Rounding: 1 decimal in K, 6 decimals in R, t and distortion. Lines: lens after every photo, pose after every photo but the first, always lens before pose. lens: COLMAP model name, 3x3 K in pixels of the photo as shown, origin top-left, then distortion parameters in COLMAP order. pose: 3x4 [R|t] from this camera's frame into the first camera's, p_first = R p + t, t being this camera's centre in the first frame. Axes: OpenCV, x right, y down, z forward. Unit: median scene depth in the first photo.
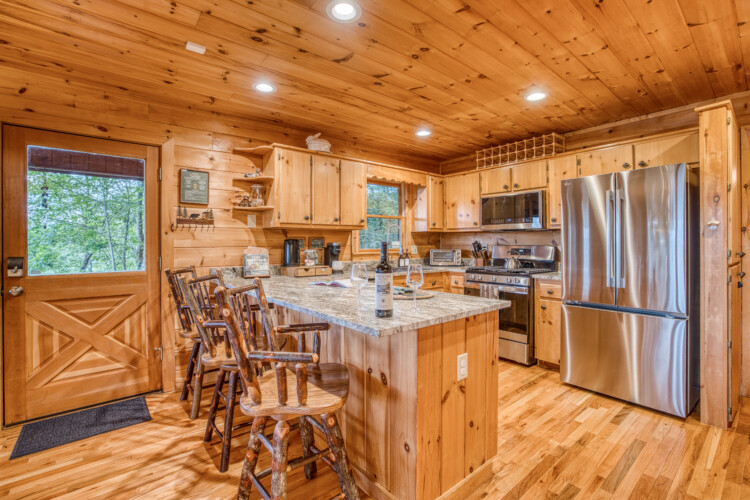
lens RADIAL K [[331.8, 0, 376.5], [0, 331.8, 248.8], [0, 0, 1]] dist [-0.029014, 0.002064]
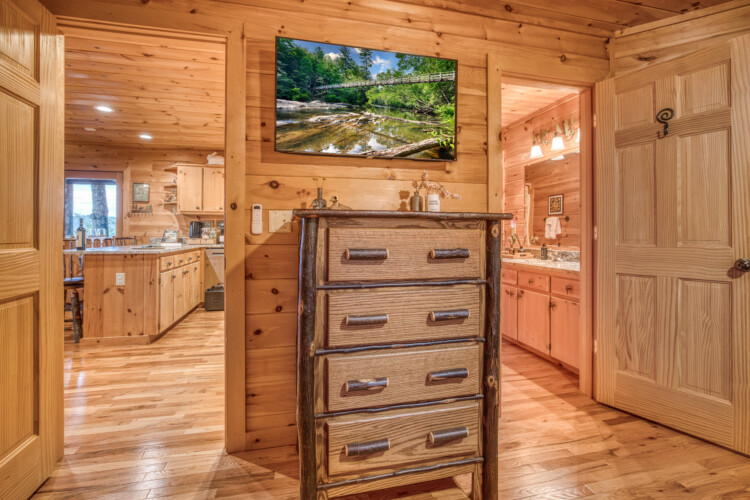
lens RADIAL K [[345.5, 0, 368.1], [0, 345.5, 228.9], [0, 0, 1]] dist [-0.003339, -0.000222]
pose [[0.894537, 0.000963, -0.446993, 1.431297], [-0.013128, 0.999623, -0.024119, 0.041545], [0.446801, 0.027444, 0.894212, -0.131493]]
